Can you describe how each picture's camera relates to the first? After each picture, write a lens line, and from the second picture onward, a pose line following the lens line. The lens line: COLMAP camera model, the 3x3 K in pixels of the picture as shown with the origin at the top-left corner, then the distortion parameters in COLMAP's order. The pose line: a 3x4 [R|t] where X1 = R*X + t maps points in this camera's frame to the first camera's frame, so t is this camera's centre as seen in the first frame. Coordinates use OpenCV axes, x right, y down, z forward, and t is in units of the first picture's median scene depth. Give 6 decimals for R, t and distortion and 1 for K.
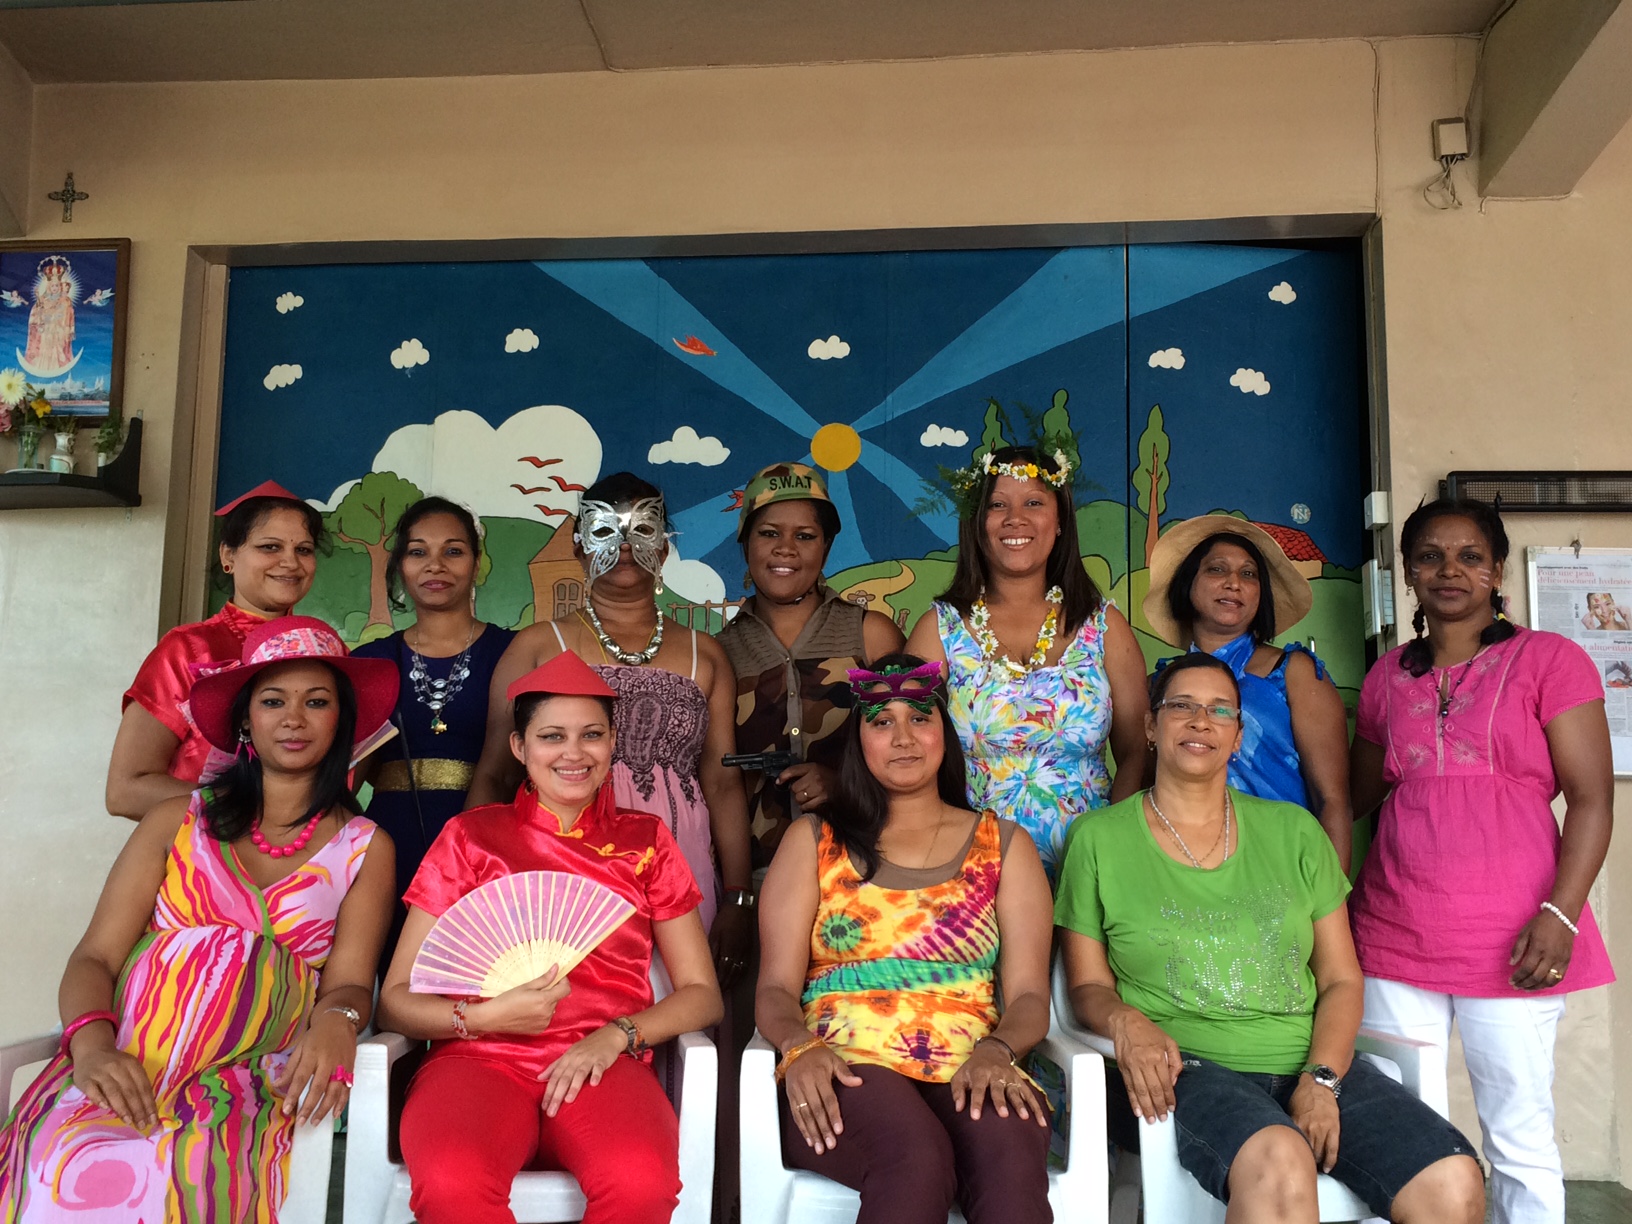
lens RADIAL K [[1720.8, 0, 820.8], [0, 1720.8, 562.4], [0, 0, 1]] dist [-0.001648, 0.000000]
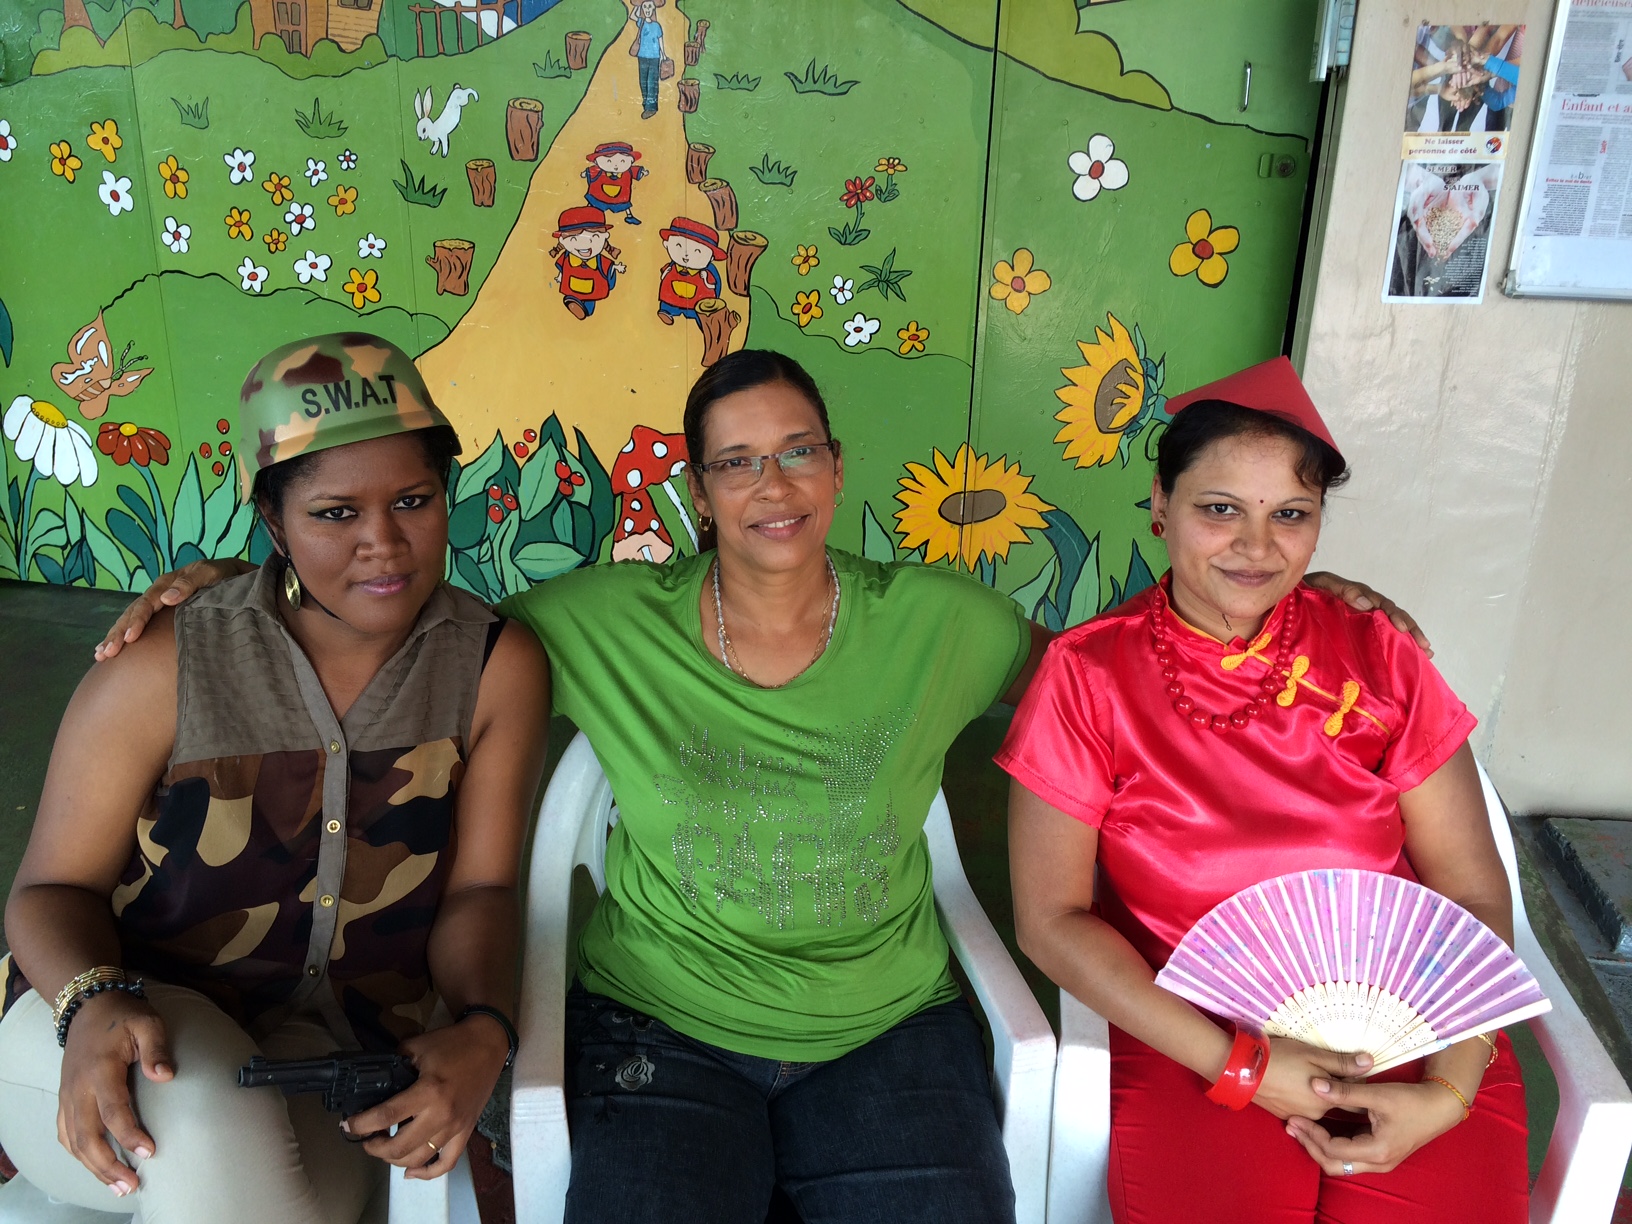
lens RADIAL K [[1446.8, 0, 826.0], [0, 1446.8, 624.1], [0, 0, 1]] dist [0.051941, -0.072625]
pose [[0.995527, 0.036560, -0.087111, 0.182967], [0.012705, 0.861892, 0.506932, -0.073533], [0.093614, -0.505772, 0.857573, 0.354777]]
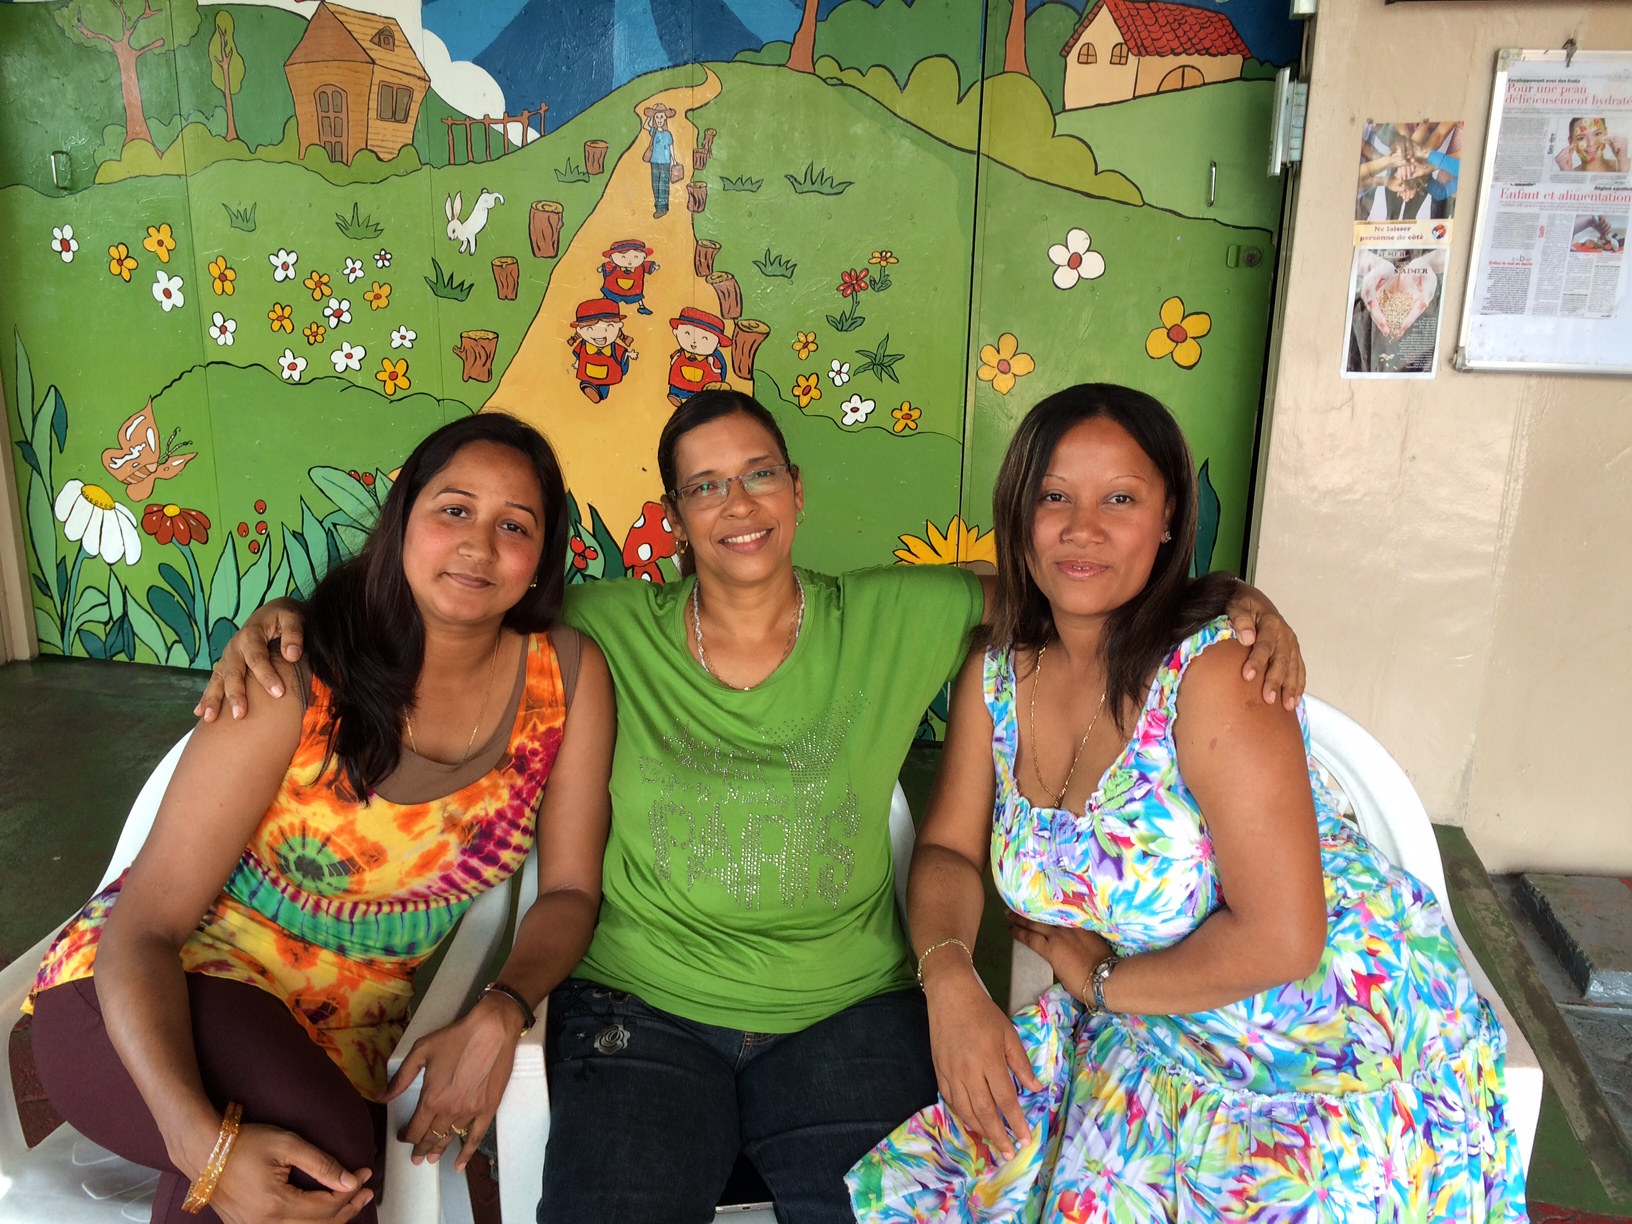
lens RADIAL K [[1446.8, 0, 825.1], [0, 1446.8, 618.8], [0, 0, 1]] dist [0.051941, -0.072625]
pose [[0.993420, 0.028903, -0.110817, 0.203575], [0.021933, 0.901703, 0.431800, -0.065563], [0.112404, -0.431389, 0.895136, 0.312871]]
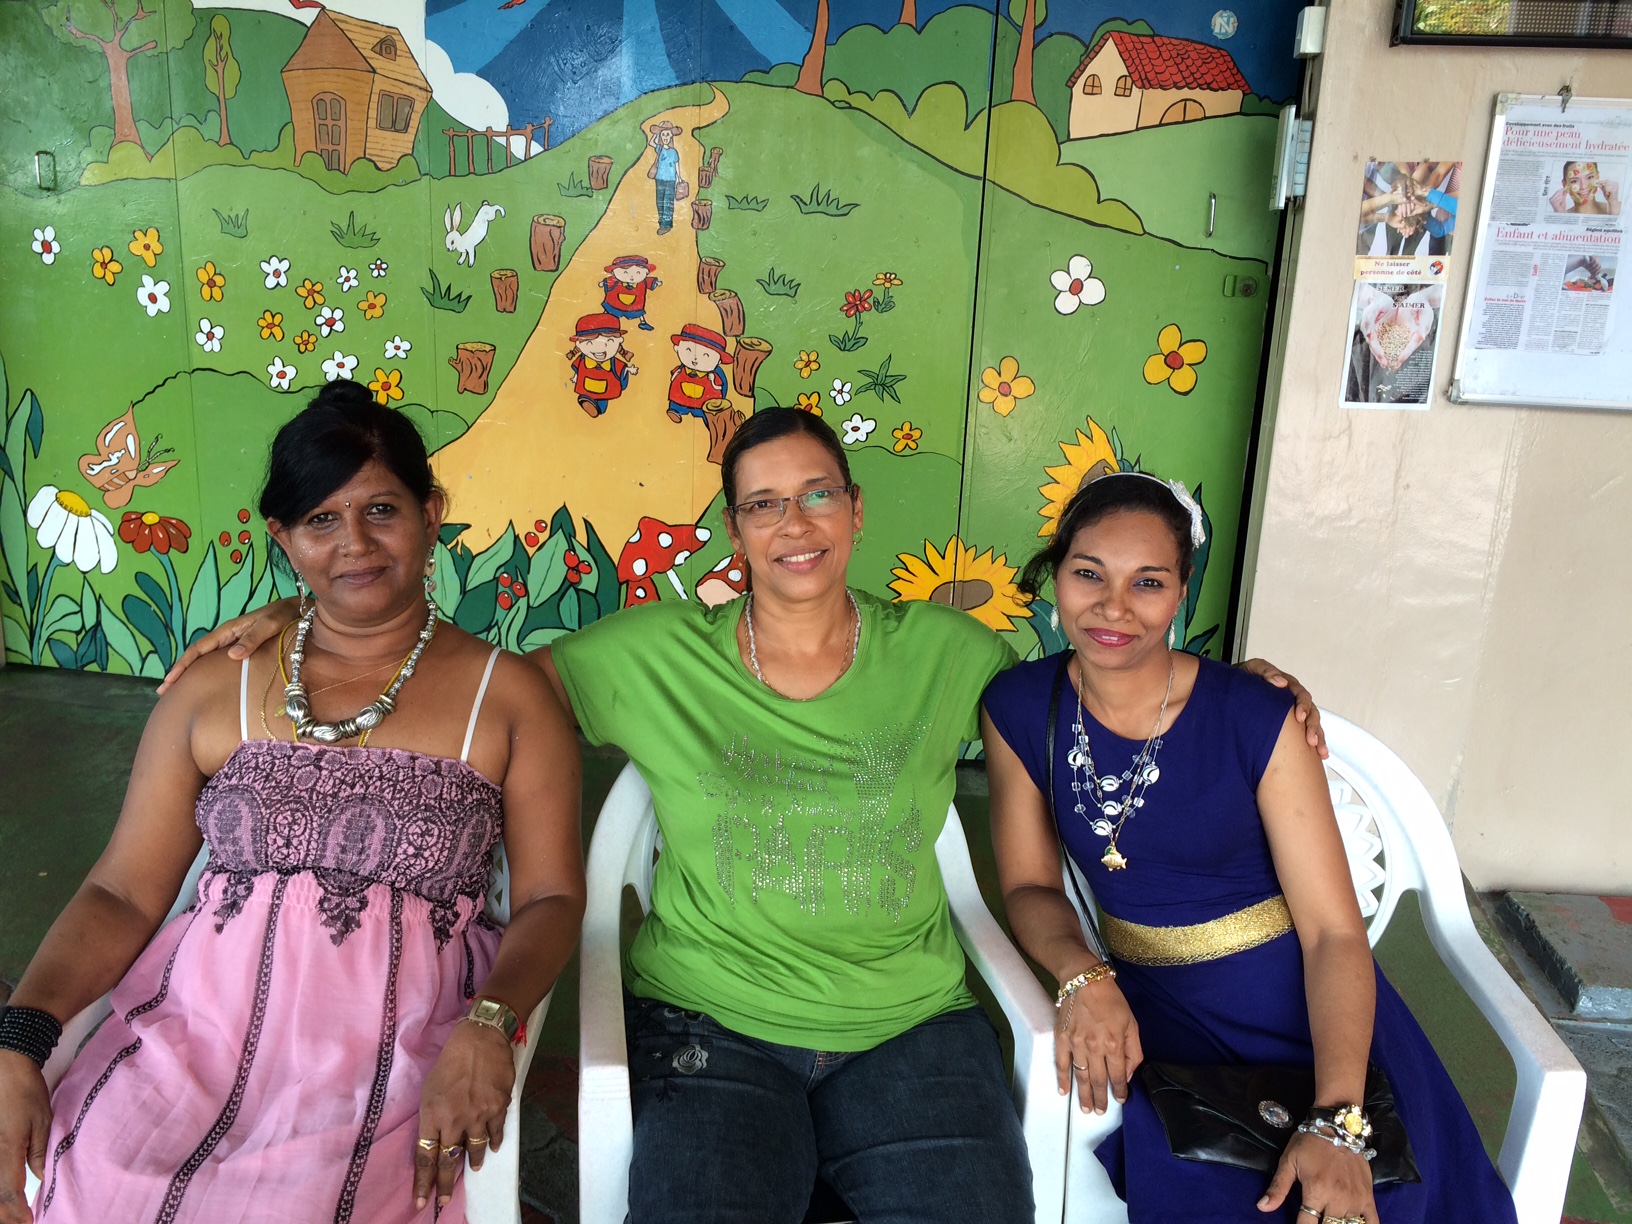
lens RADIAL K [[1446.8, 0, 826.3], [0, 1446.8, 618.9], [0, 0, 1]] dist [0.051941, -0.072625]
pose [[0.997392, 0.038878, -0.060813, 0.166014], [-0.009429, 0.905500, 0.424241, -0.069838], [0.071560, -0.422561, 0.903505, 0.306729]]
